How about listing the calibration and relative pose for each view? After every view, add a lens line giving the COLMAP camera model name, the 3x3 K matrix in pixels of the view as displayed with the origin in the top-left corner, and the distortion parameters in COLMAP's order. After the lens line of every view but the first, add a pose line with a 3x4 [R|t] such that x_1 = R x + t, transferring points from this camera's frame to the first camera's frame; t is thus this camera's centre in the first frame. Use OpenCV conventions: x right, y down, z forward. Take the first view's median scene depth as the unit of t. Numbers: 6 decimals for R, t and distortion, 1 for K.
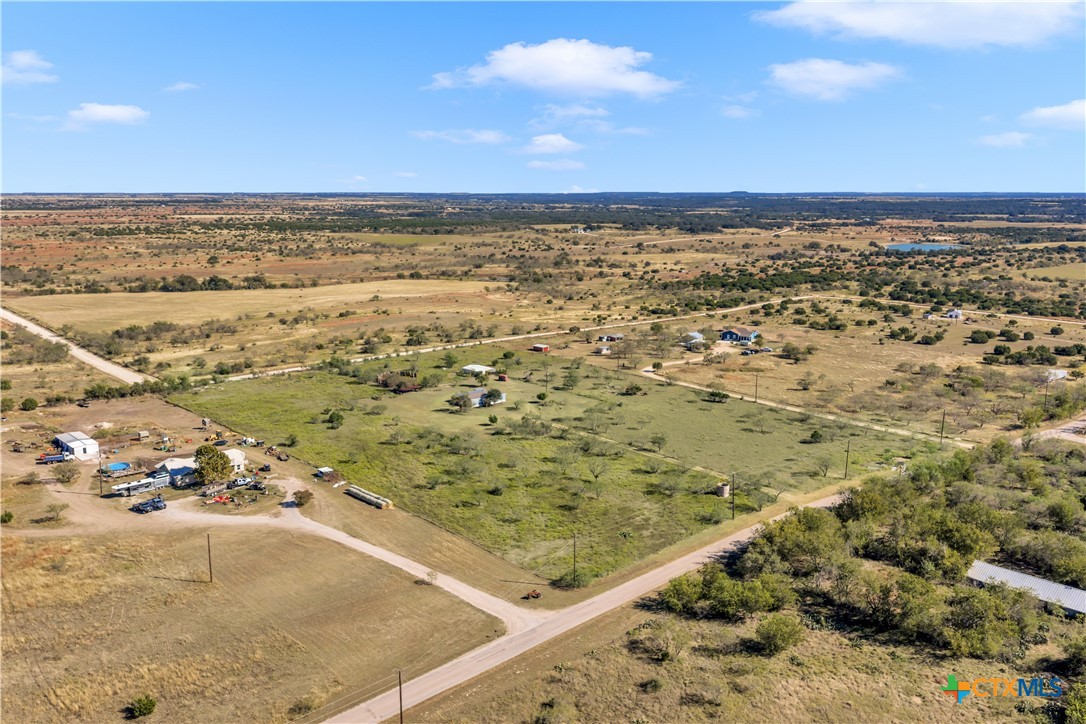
lens RADIAL K [[881.4, 0, 542.7], [0, 881.4, 355.5], [0, 0, 1]] dist [-0.004197, -0.011928]
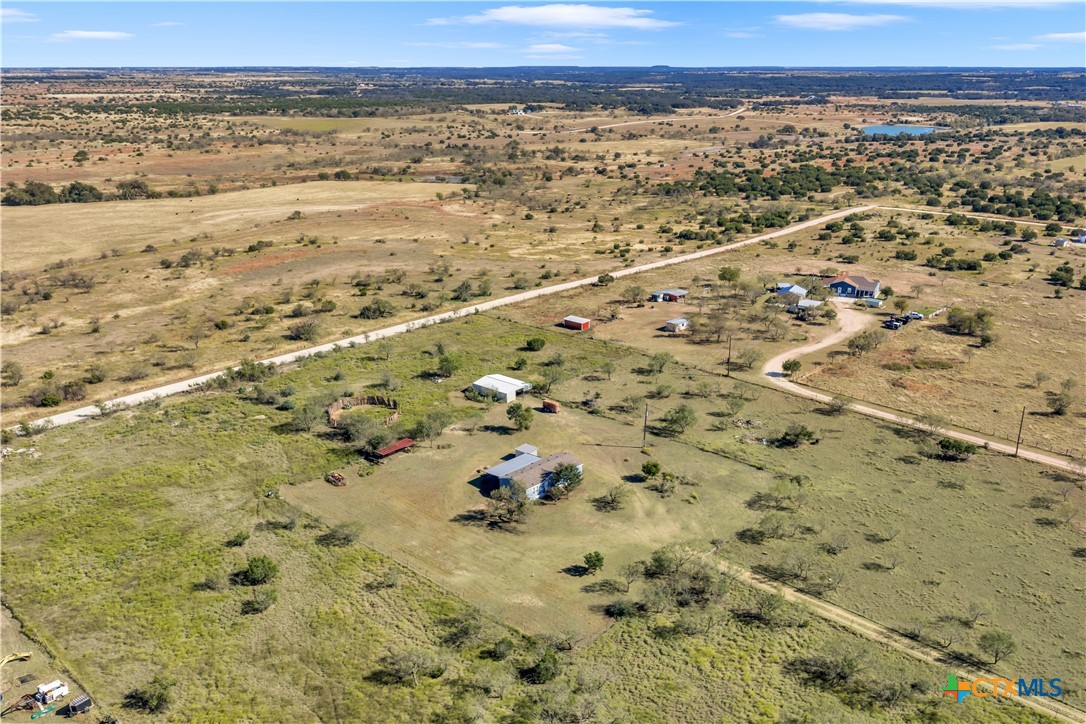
lens RADIAL K [[881.4, 0, 539.3], [0, 881.4, 369.1], [0, 0, 1]] dist [-0.004197, -0.011928]
pose [[0.995978, -0.028997, 0.084773, -0.030021], [0.016178, 0.988830, 0.148166, -0.025049], [-0.088122, -0.146199, 0.985323, 0.131673]]
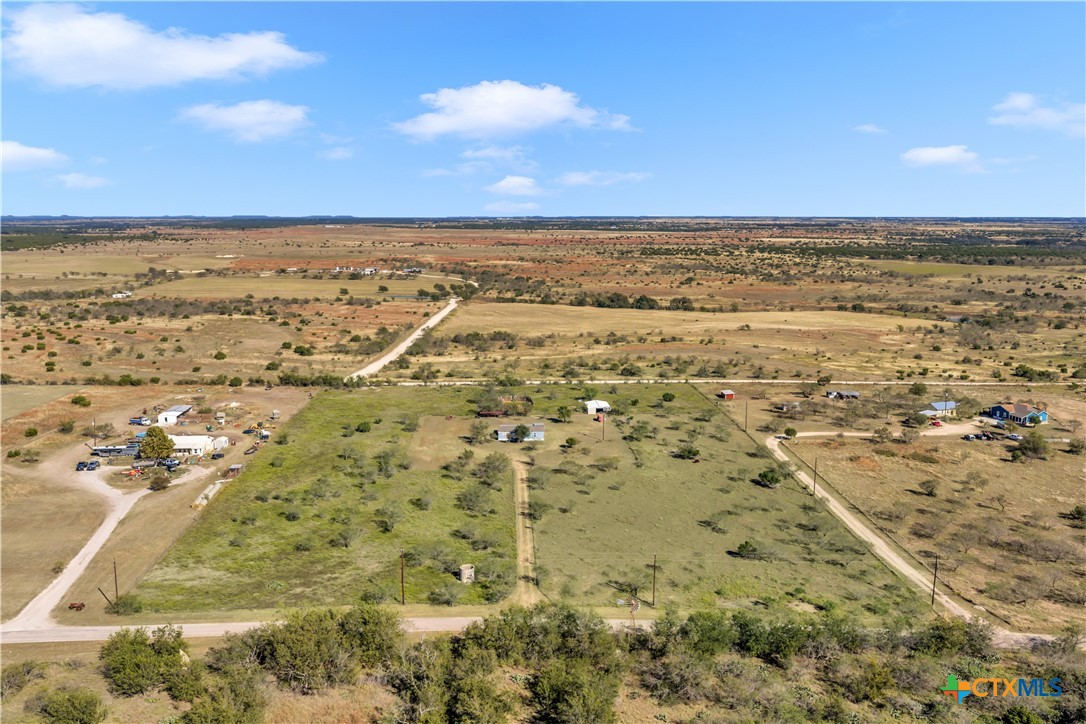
lens RADIAL K [[881.4, 0, 544.2], [0, 881.4, 364.2], [0, 0, 1]] dist [-0.004197, -0.011928]
pose [[0.767376, 0.106409, -0.632306, 0.144631], [-0.117263, 0.992792, 0.024761, -0.013816], [0.630384, 0.055145, 0.774323, 0.075857]]
